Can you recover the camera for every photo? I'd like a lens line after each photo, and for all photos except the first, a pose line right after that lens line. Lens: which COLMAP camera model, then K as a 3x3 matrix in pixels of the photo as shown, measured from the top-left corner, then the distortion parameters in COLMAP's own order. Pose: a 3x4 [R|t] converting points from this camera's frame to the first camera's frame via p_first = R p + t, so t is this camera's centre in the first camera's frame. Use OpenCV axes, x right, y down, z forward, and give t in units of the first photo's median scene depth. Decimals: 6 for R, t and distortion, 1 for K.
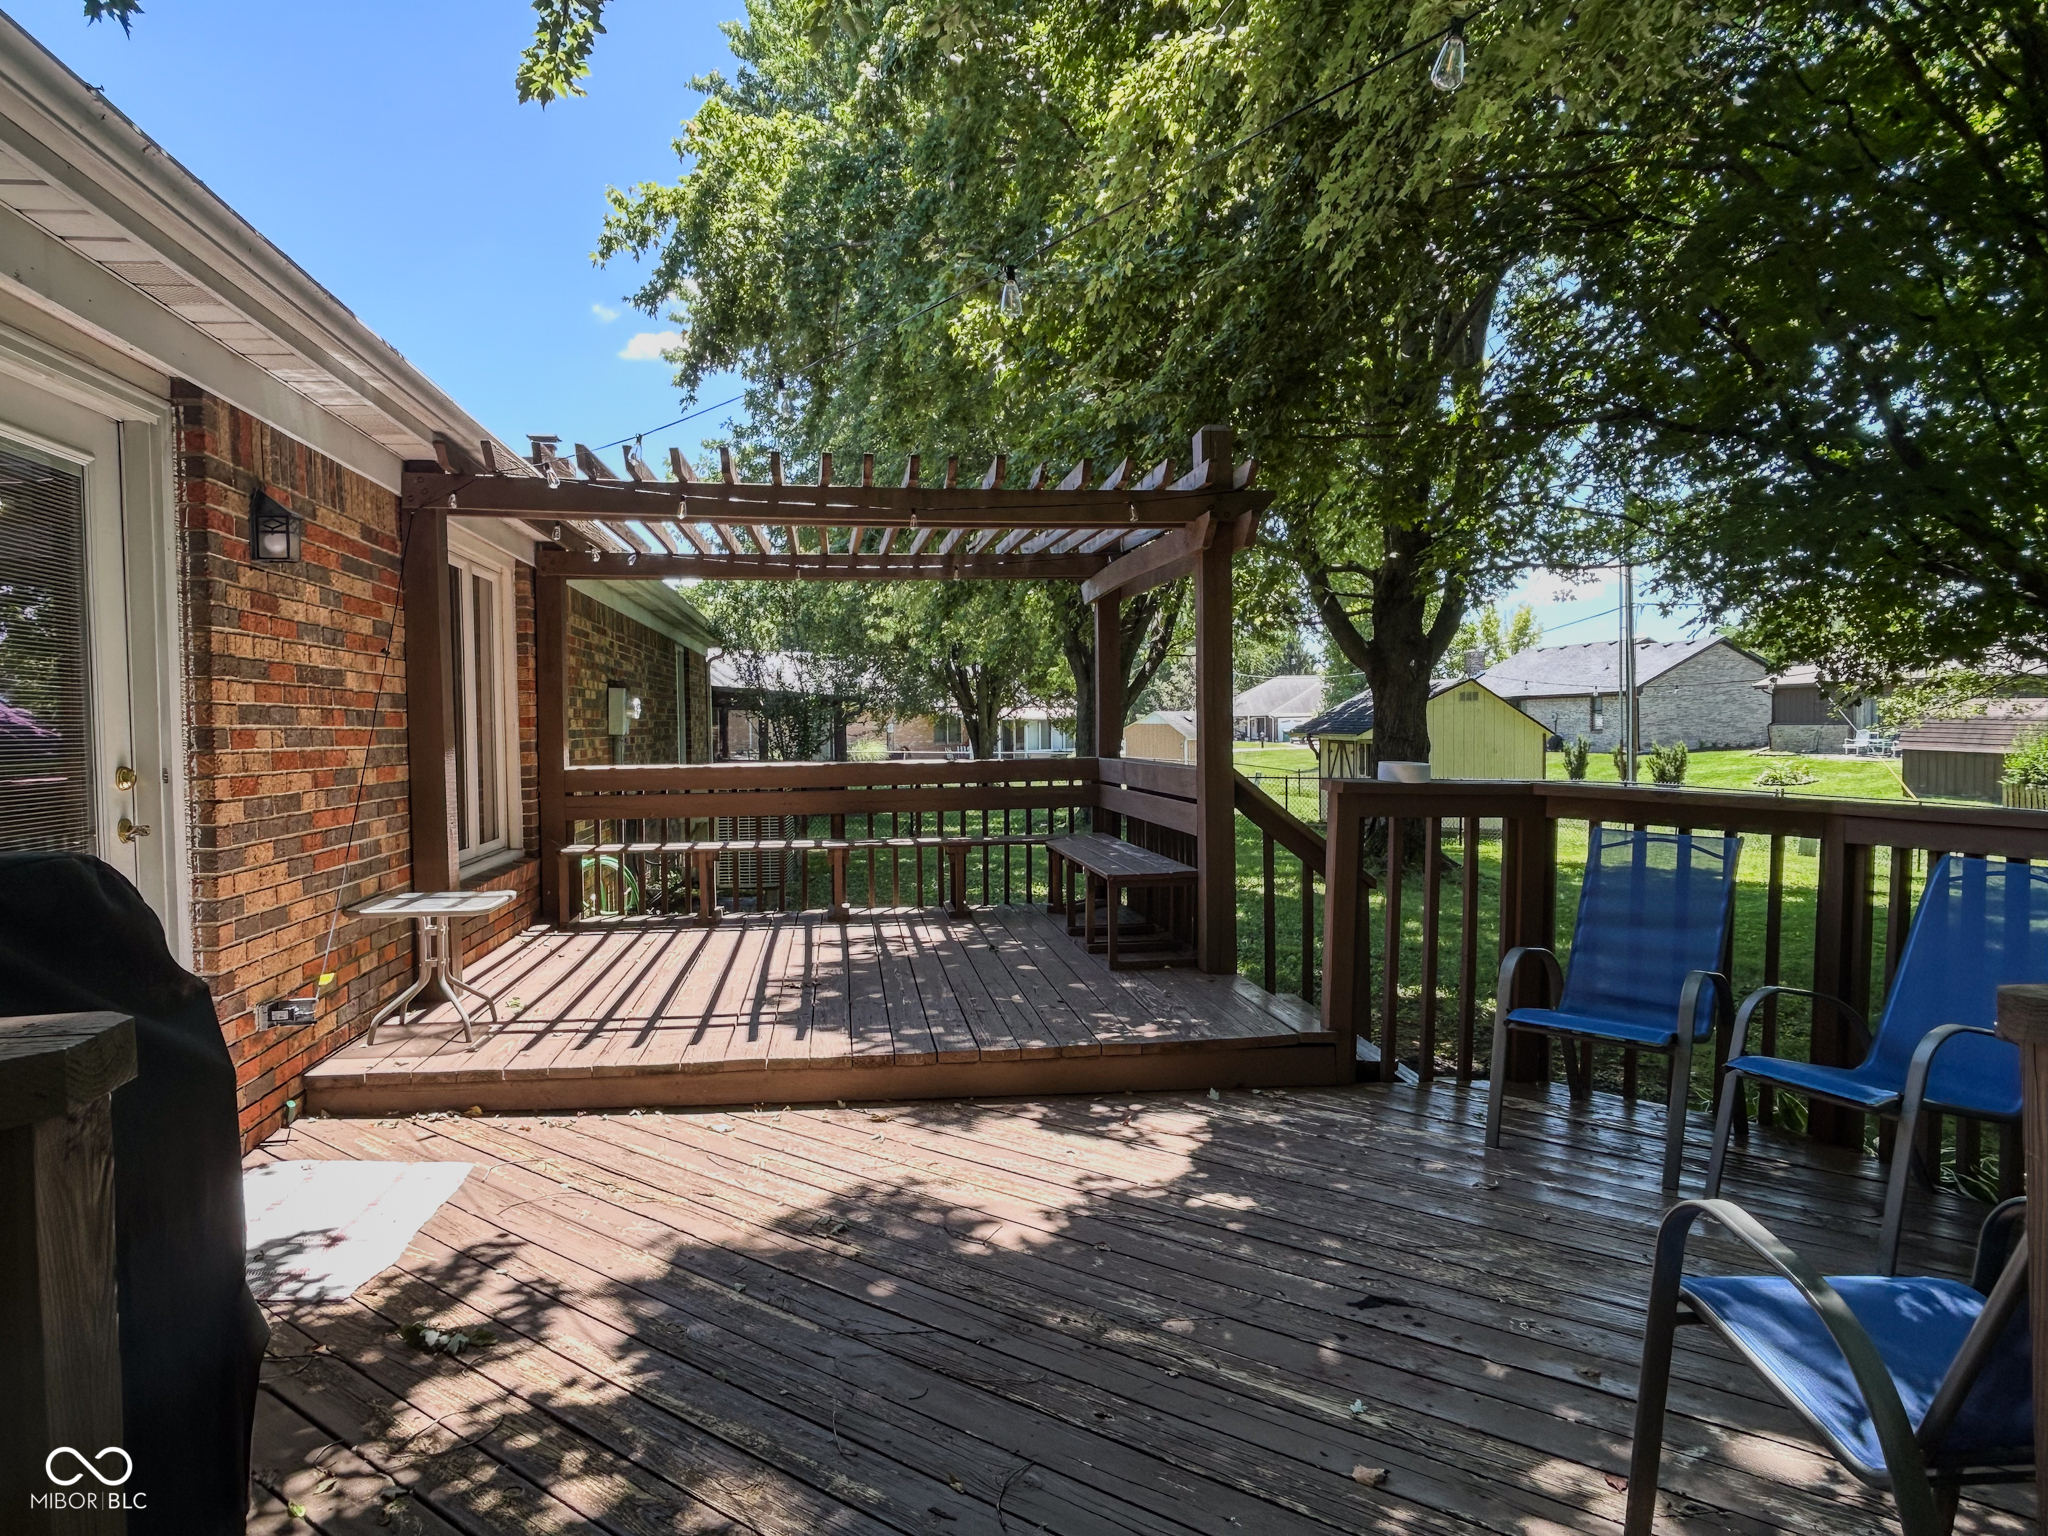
lens RADIAL K [[1301.2, 0, 1017.9], [0, 1301.2, 772.7], [0, 0, 1]] dist [-0.001540, -0.001652]
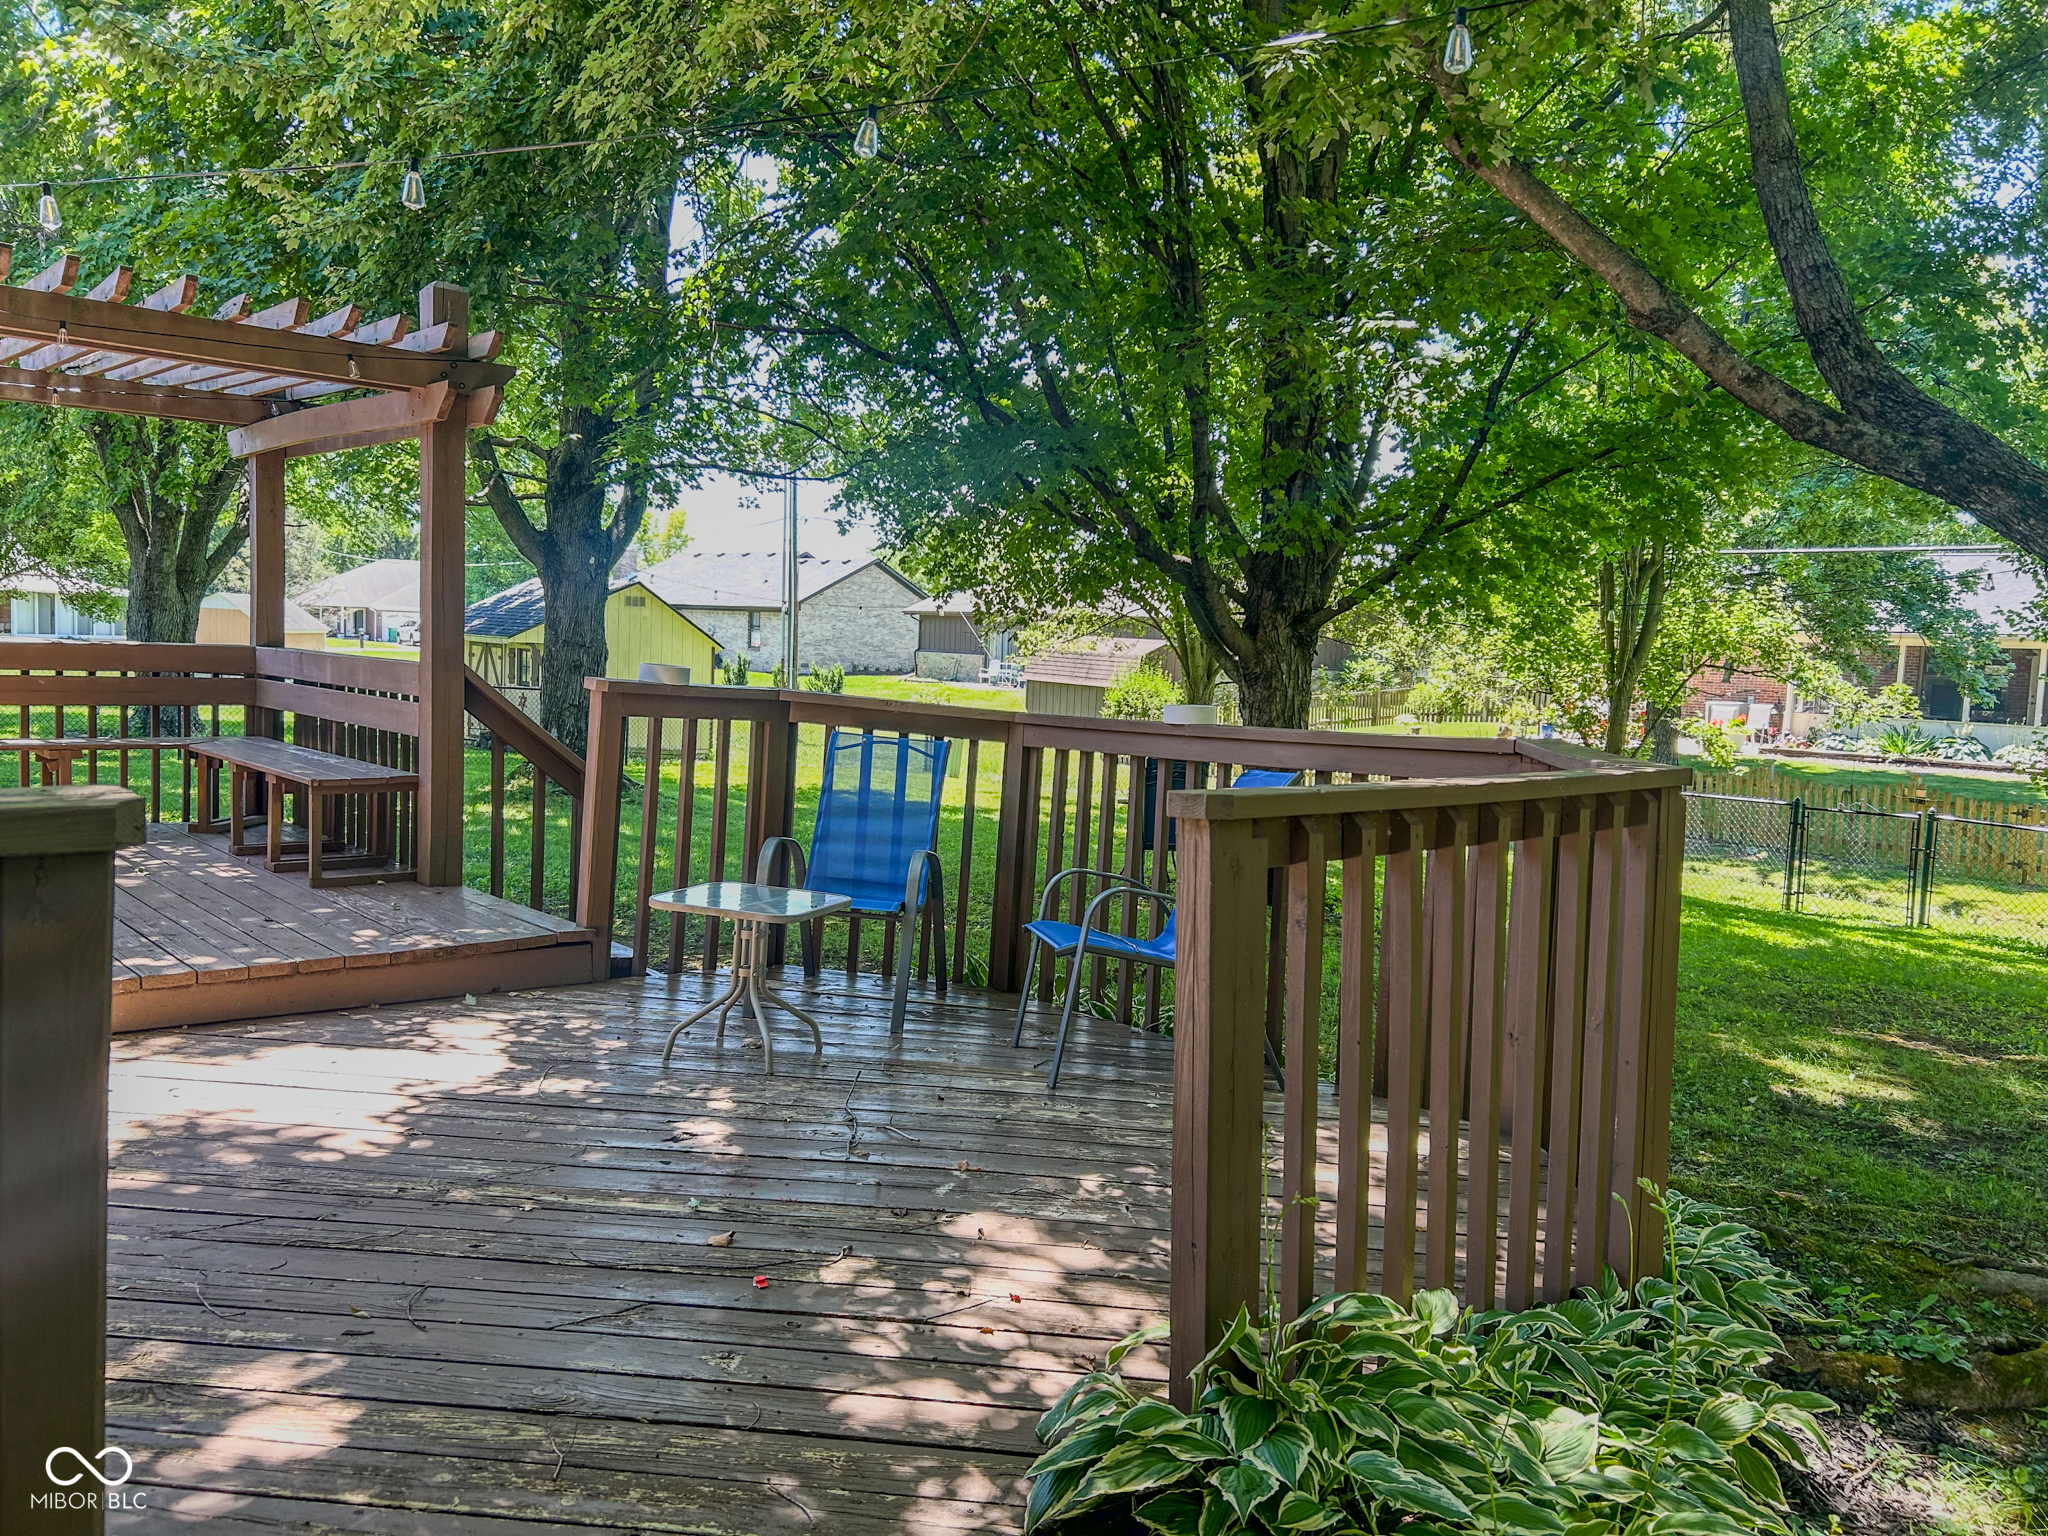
lens RADIAL K [[1530.0, 0, 1033.8], [0, 1530.0, 773.5], [0, 0, 1]] dist [0.075750, -0.098482]
pose [[0.820220, 0.003153, 0.572040, -0.076226], [-0.034780, 0.998410, 0.044365, 0.006917], [-0.570990, -0.056285, 0.819025, -0.078657]]
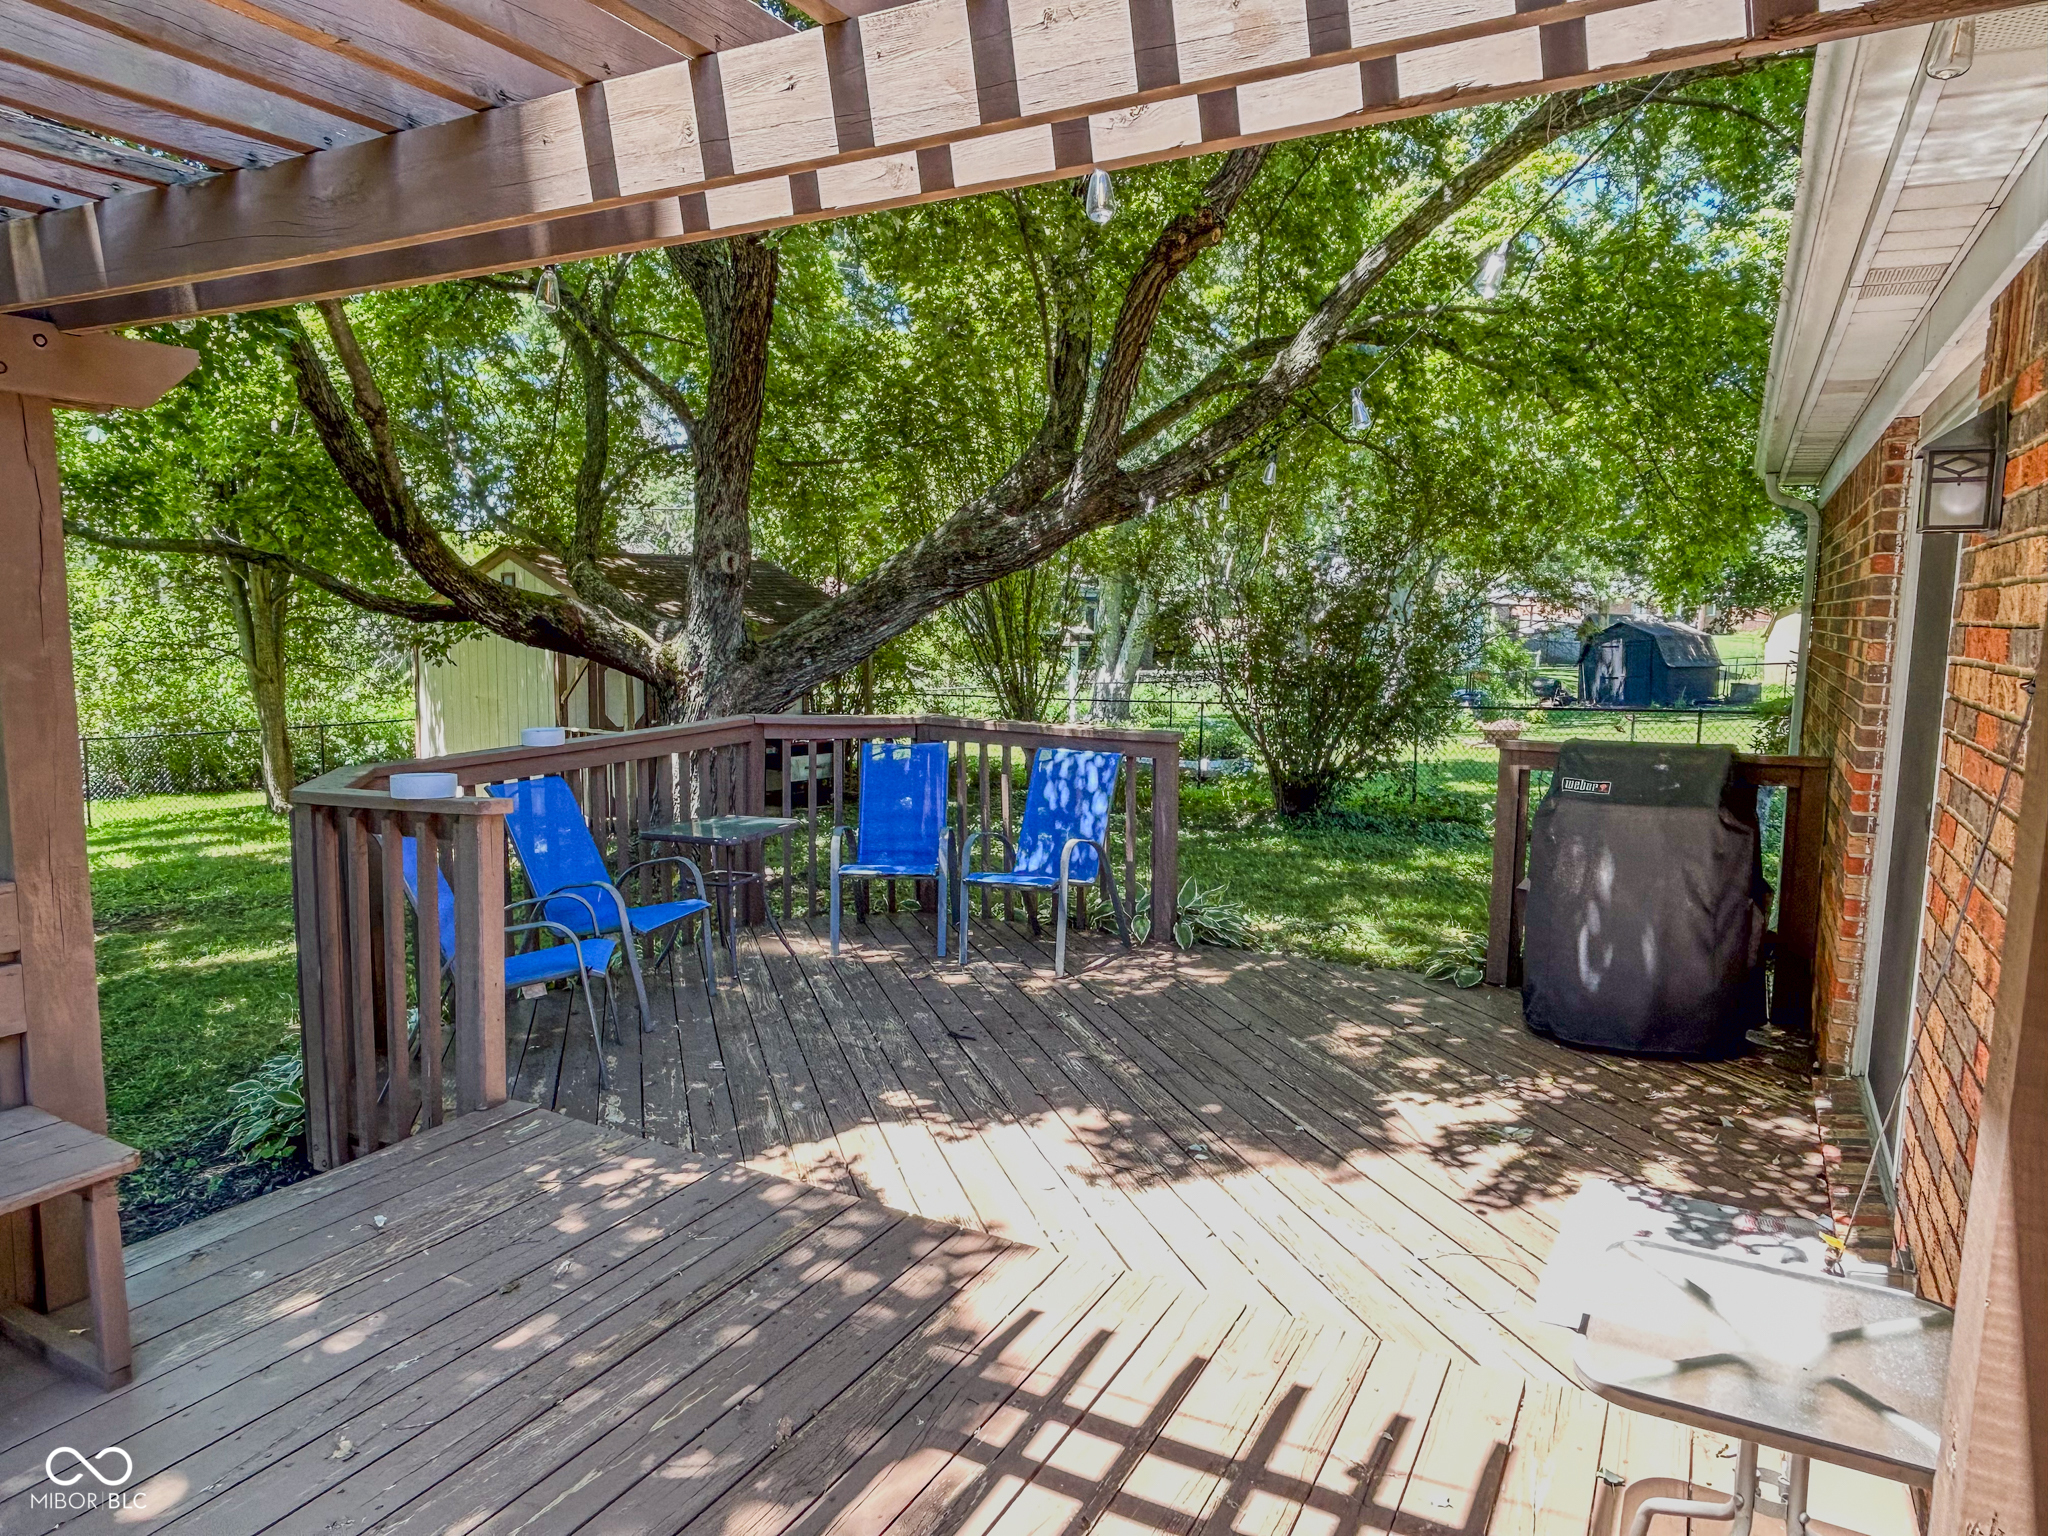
lens RADIAL K [[1301.2, 0, 1017.9], [0, 1301.2, 772.7], [0, 0, 1]] dist [-0.001540, -0.001652]
pose [[-0.801831, -0.074140, 0.592933, -0.243850], [0.023763, 0.987532, 0.155616, -0.063867], [-0.597078, 0.138868, -0.790072, 0.709558]]
